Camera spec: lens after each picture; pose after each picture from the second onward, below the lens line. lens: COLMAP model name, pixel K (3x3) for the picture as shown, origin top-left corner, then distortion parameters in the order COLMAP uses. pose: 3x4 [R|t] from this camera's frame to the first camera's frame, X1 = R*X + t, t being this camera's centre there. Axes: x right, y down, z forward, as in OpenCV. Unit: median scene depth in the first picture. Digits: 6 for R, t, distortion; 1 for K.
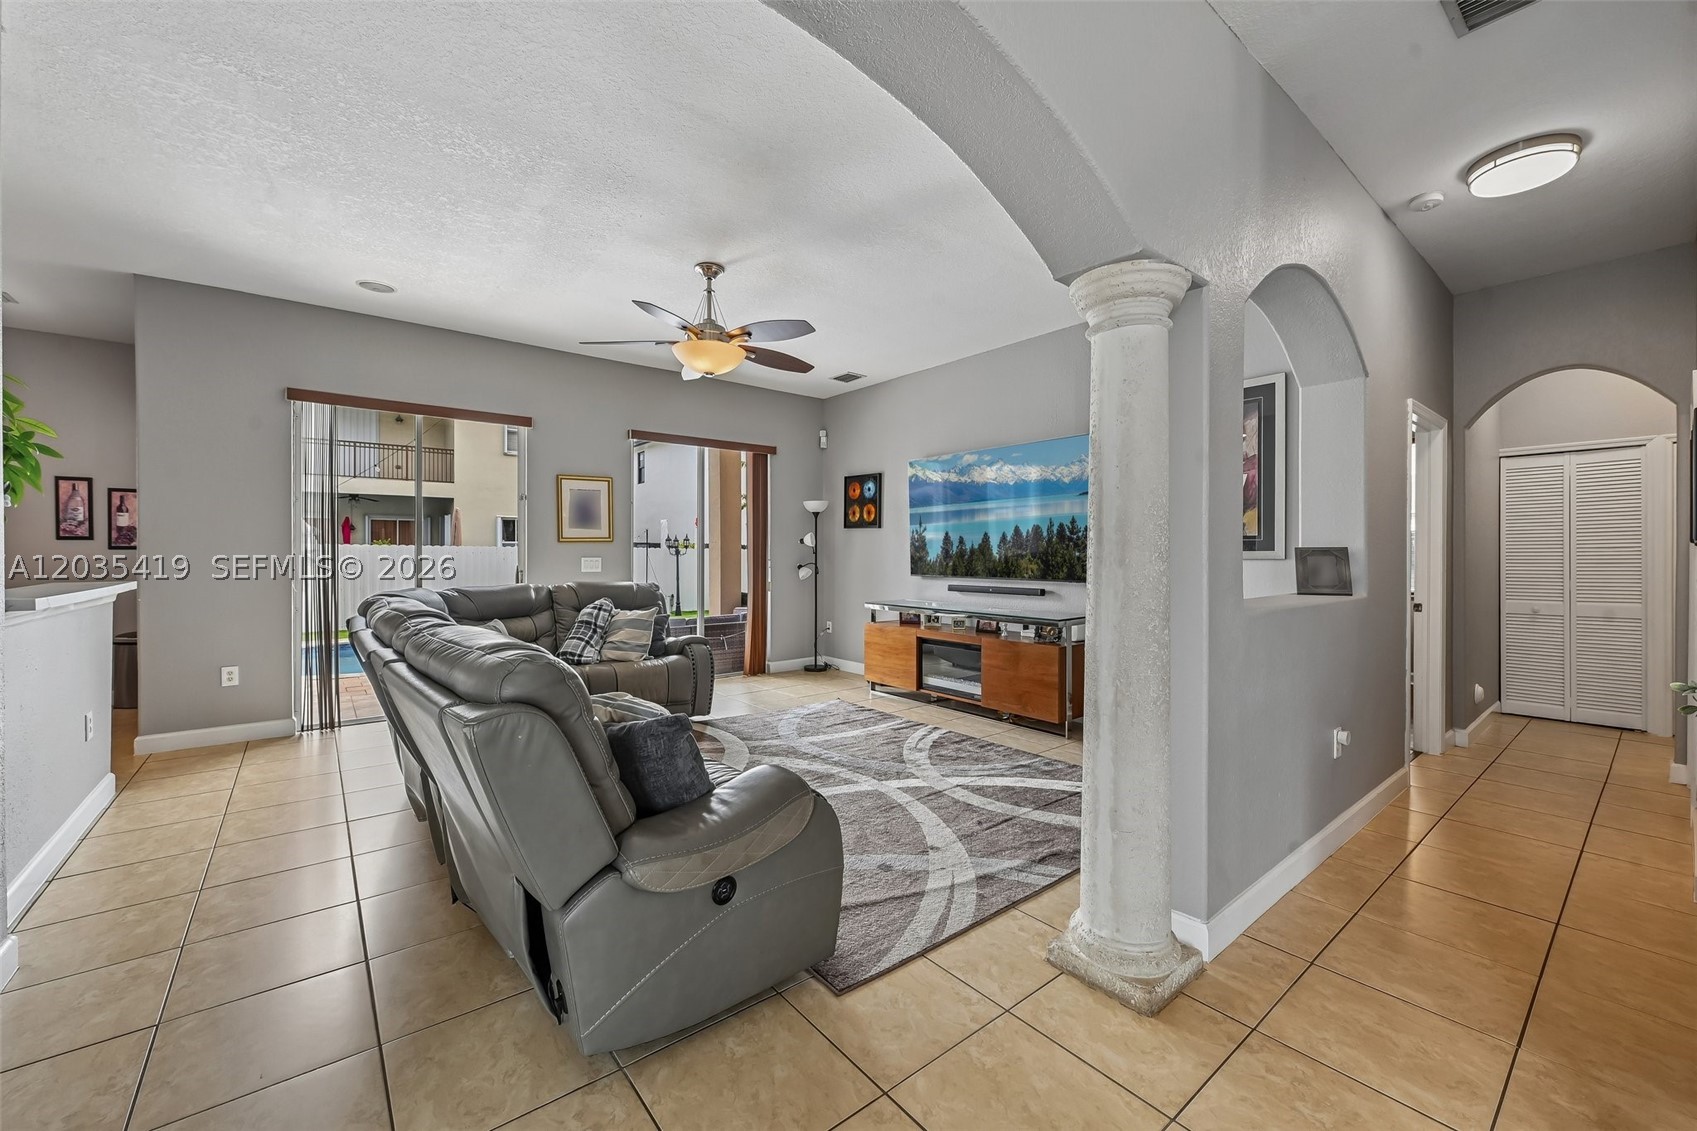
lens RADIAL K [[673.1, 0, 842.5], [0, 673.1, 557.1], [0, 0, 1]] dist [-0.001759, -0.000205]
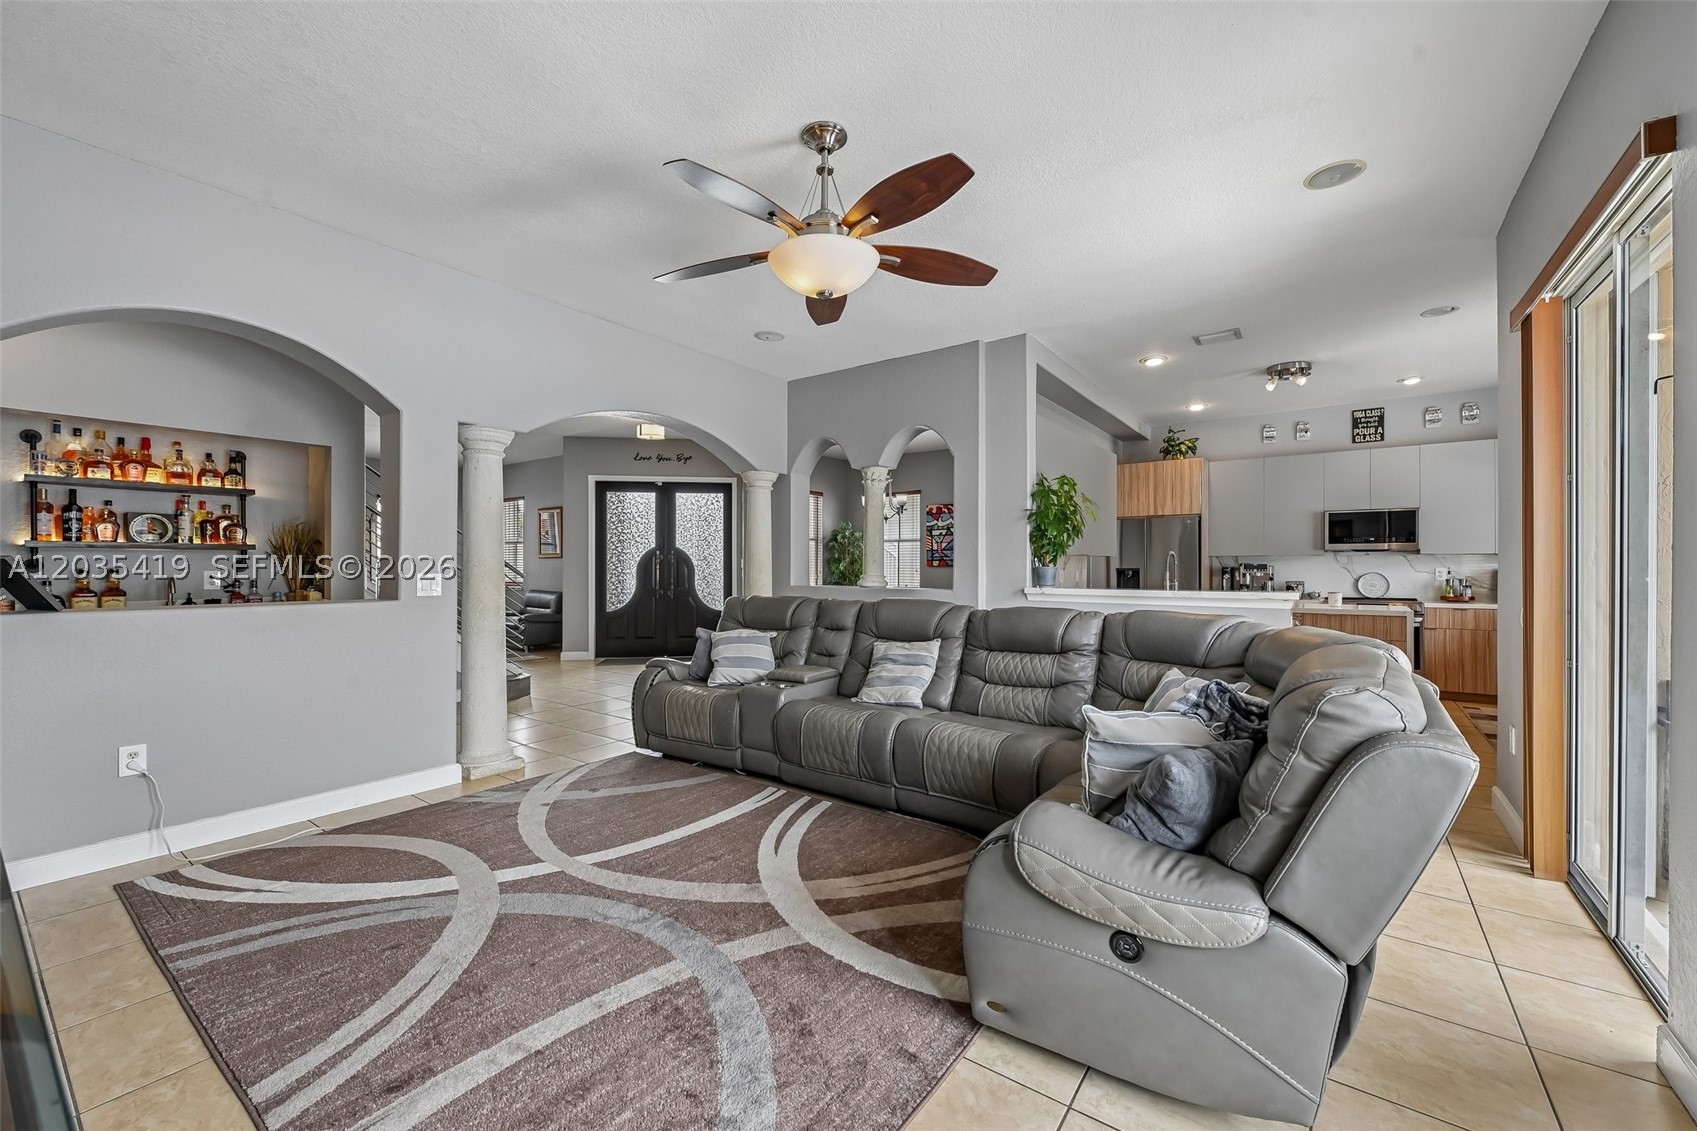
lens RADIAL K [[673.1, 0, 847.0], [0, 673.1, 565.5], [0, 0, 1]] dist [-0.001921, -0.000013]
pose [[-0.964628, -0.004462, -0.263577, -0.038168], [-0.005756, 0.999975, 0.004140, -0.005675], [0.263552, 0.005510, -0.964630, 1.329721]]
